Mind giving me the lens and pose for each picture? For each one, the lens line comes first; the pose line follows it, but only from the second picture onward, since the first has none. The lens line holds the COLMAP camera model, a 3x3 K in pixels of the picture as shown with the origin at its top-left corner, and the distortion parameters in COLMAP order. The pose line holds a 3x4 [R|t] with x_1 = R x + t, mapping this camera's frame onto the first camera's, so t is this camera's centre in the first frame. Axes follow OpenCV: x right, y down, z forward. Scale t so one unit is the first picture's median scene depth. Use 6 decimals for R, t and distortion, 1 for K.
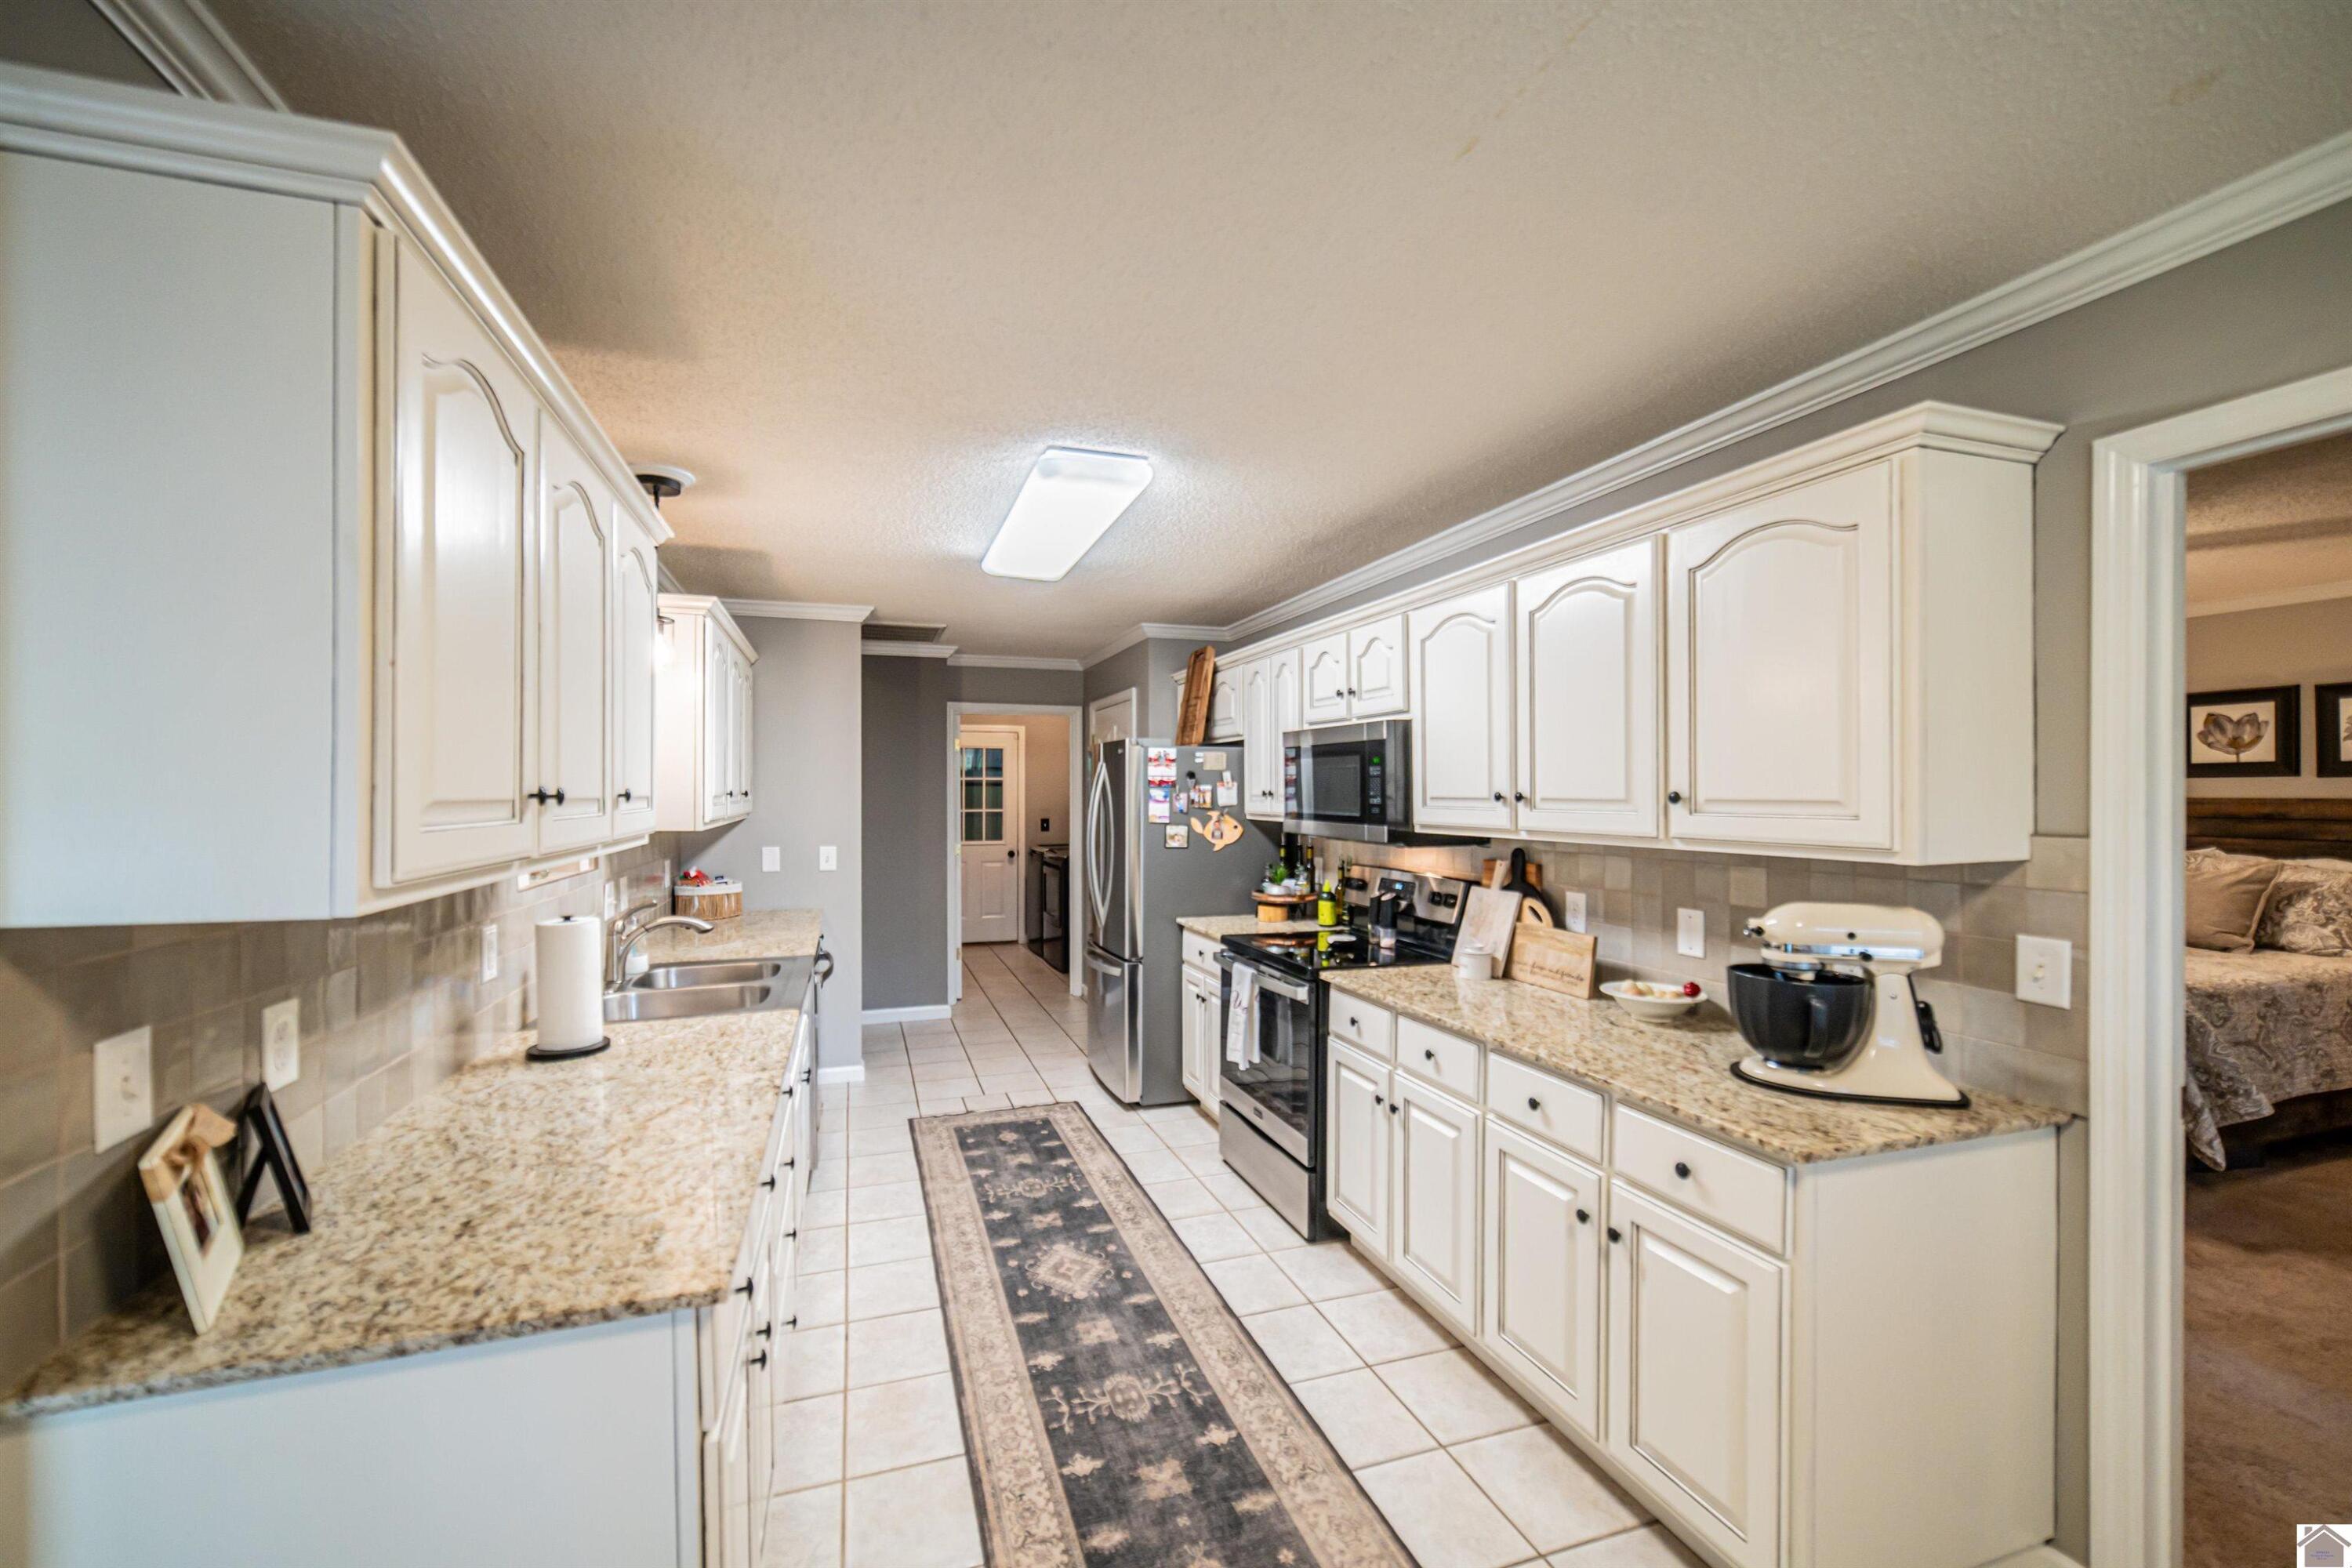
lens RADIAL K [[939.5, 0, 1182.2], [0, 939.5, 795.0], [0, 0, 1]] dist [0.000462, 0.000062]
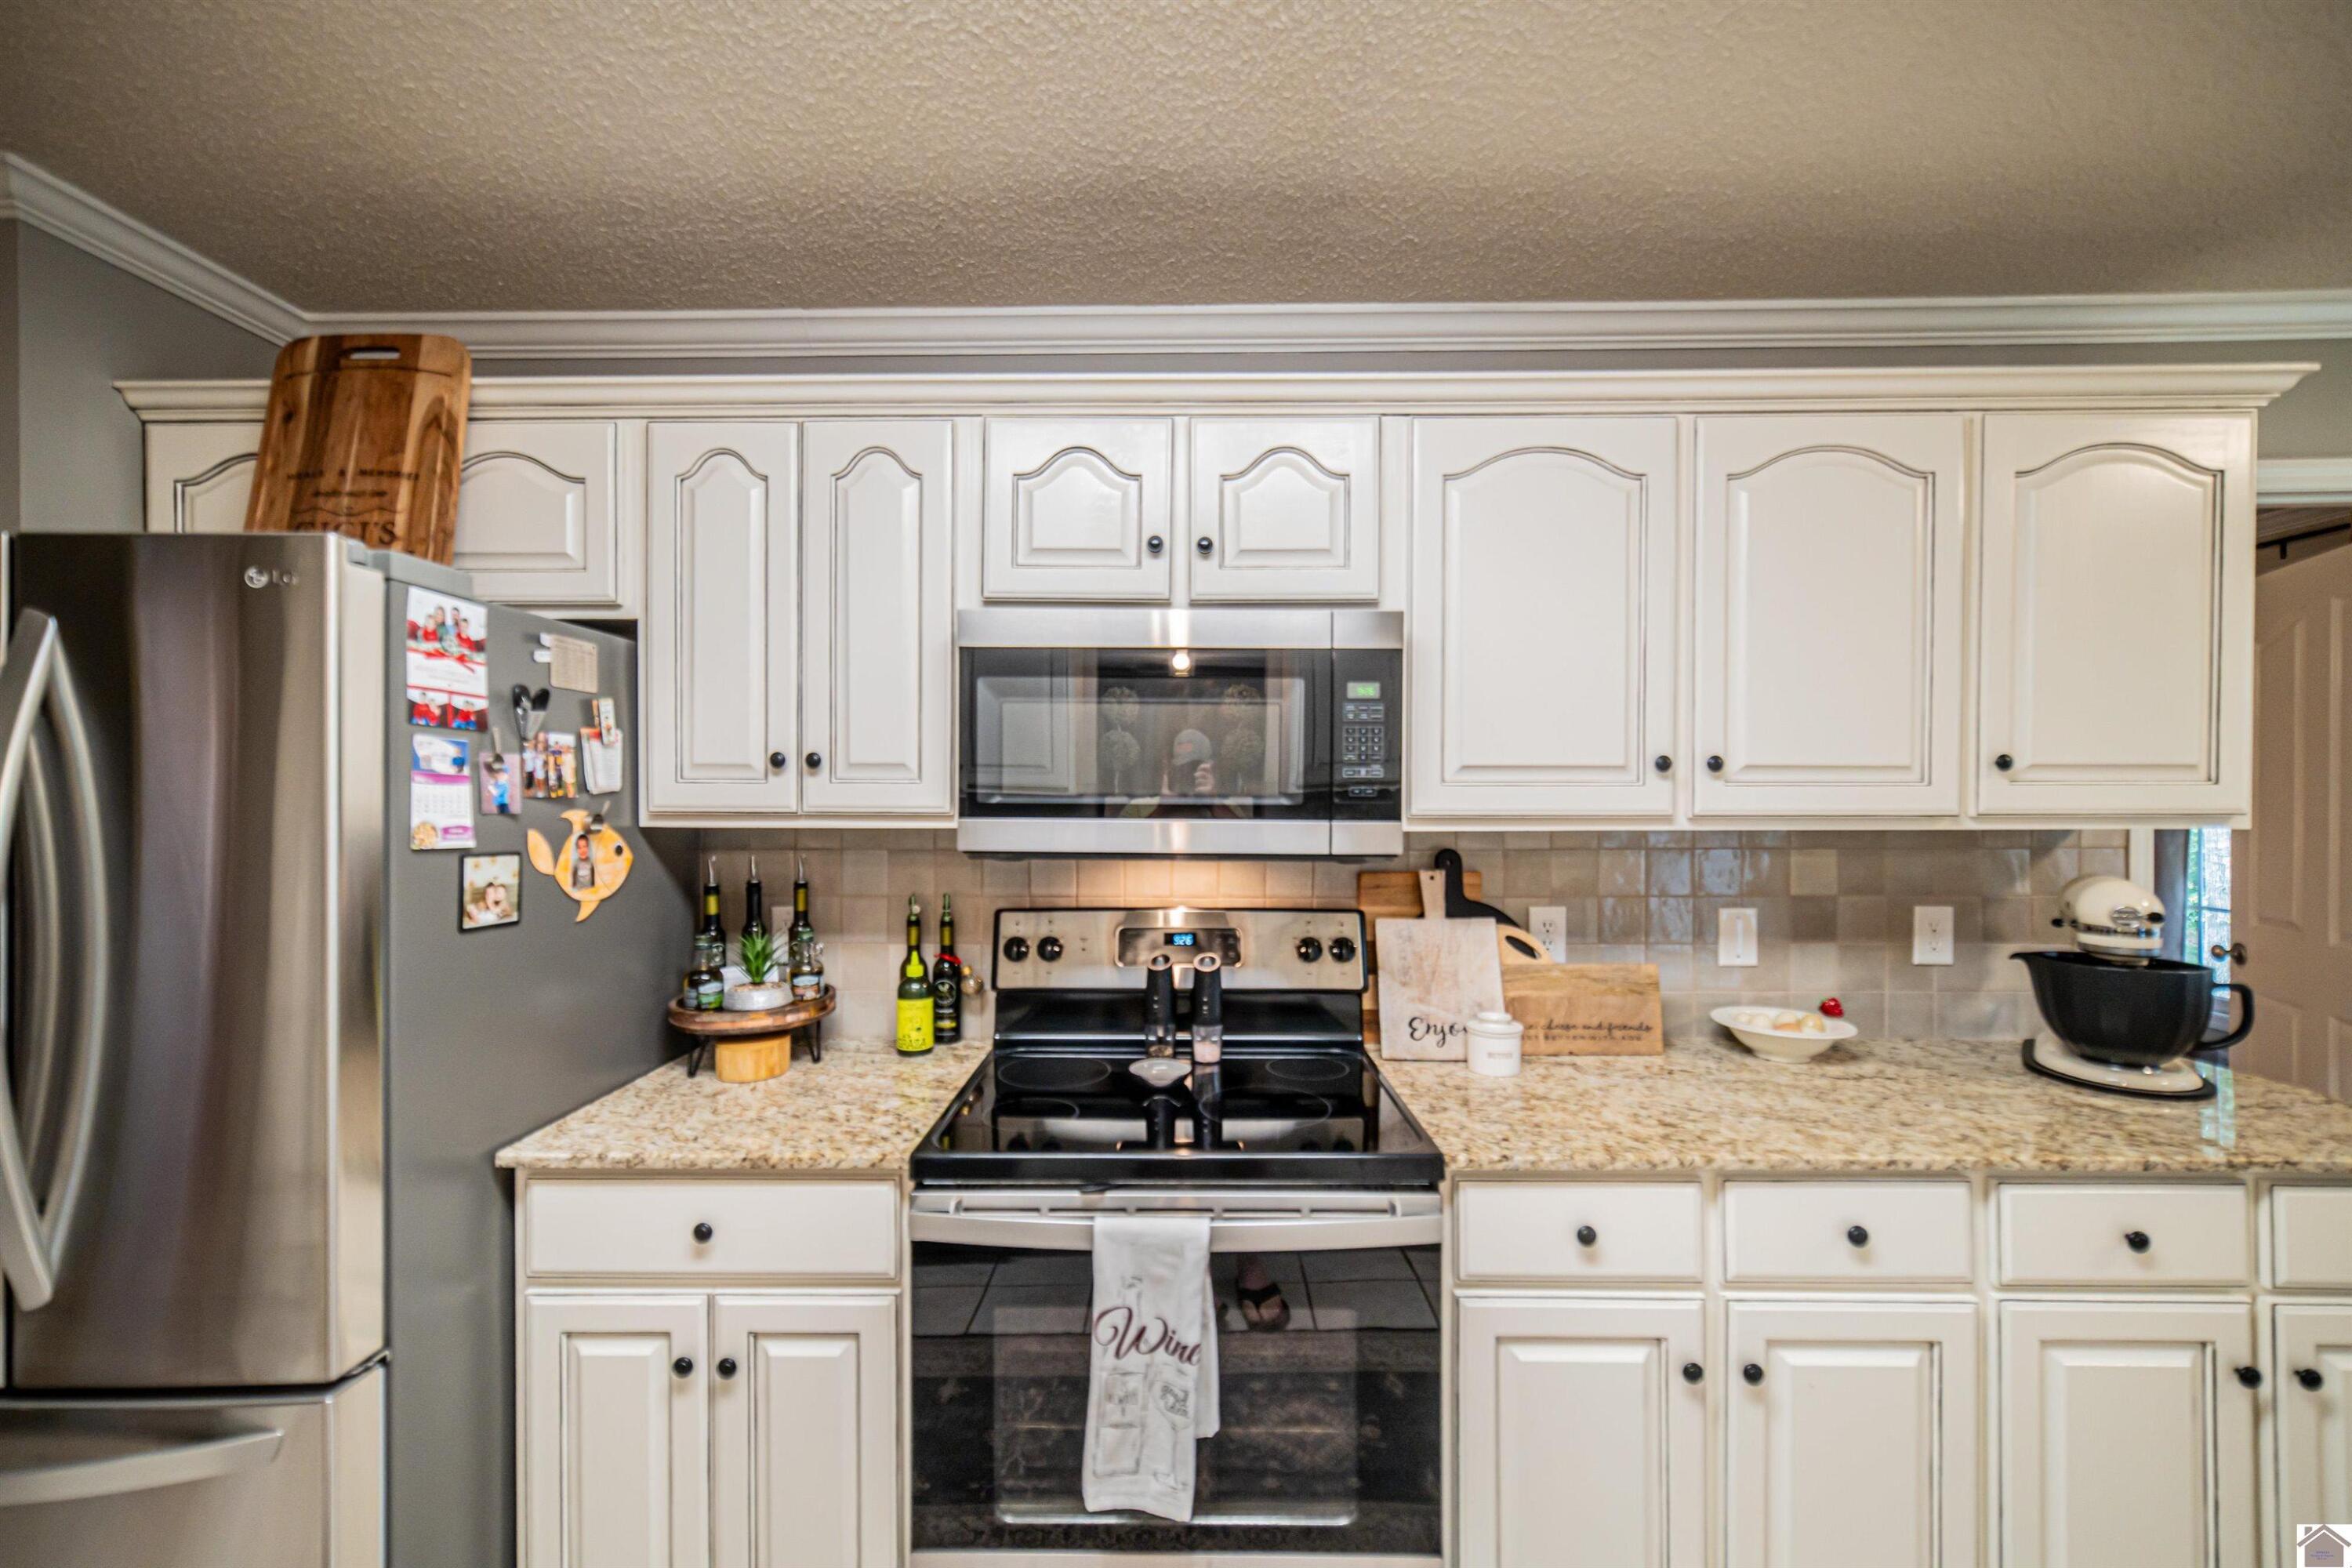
lens RADIAL K [[939.5, 0, 1068.3], [0, 939.5, 780.8], [0, 0, 1]] dist [0.000462, 0.000062]
pose [[0.349961, 0.006645, 0.936741, -0.232369], [0.003470, 0.999959, -0.008390, 0.010607], [-0.936758, 0.006186, 0.349923, 0.711786]]
